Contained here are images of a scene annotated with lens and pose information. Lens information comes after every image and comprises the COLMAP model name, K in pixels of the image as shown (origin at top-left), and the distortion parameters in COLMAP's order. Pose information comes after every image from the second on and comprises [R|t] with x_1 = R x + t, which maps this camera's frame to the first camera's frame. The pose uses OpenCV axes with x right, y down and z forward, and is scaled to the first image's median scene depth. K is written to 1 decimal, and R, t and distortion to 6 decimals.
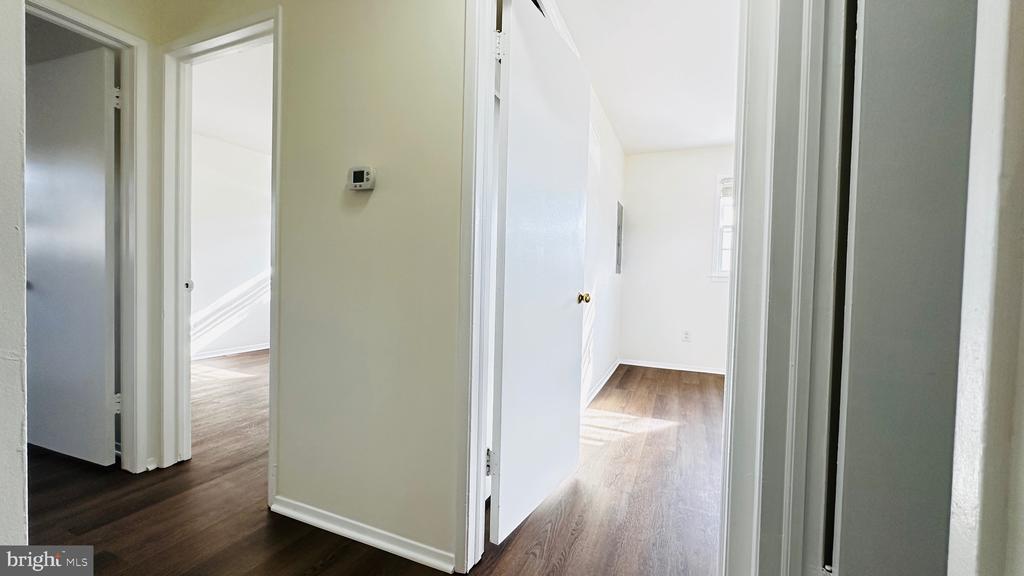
lens RADIAL K [[407.3, 0, 512.9], [0, 407.3, 288.0], [0, 0, 1]] dist [-0.002477, -0.000261]
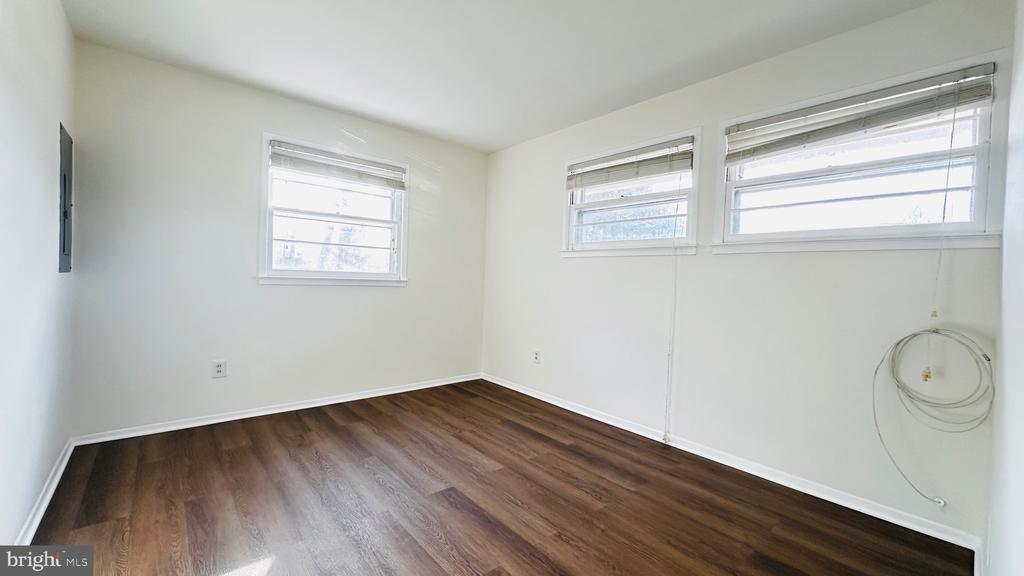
lens RADIAL K [[407.3, 0, 512.9], [0, 407.3, 288.0], [0, 0, 1]] dist [-0.002477, -0.000261]
pose [[0.444729, -0.031425, 0.895114, 0.066366], [0.004884, 0.999455, 0.032662, -0.034228], [-0.895652, -0.010154, 0.444640, 0.335118]]
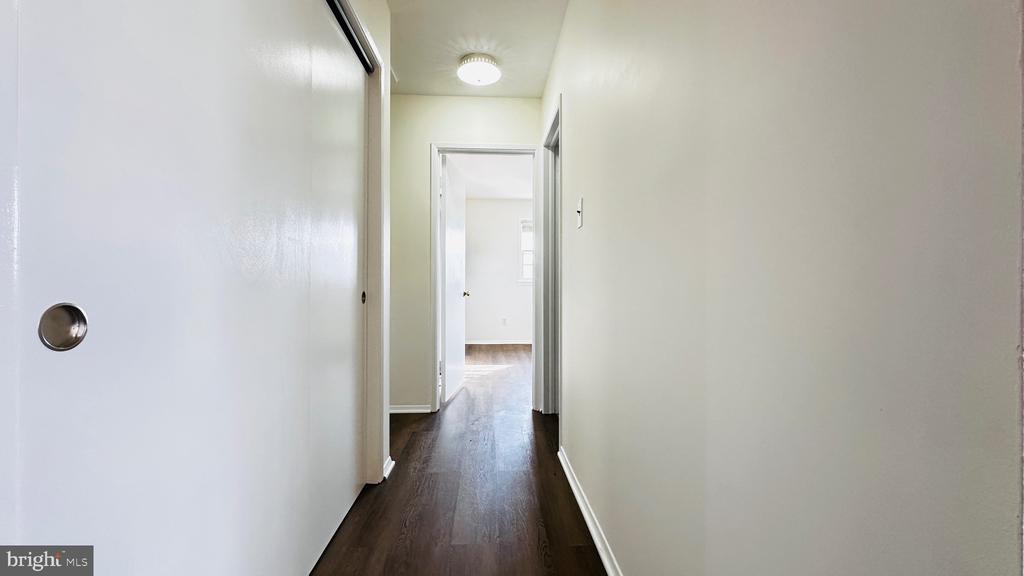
lens RADIAL K [[407.3, 0, 512.9], [0, 407.3, 288.0], [0, 0, 1]] dist [-0.002477, -0.000261]
pose [[0.894499, -0.022180, 0.446520, -0.251281], [0.030787, 0.999454, -0.012028, 0.013831], [-0.446009, 0.024506, 0.894693, -0.431037]]
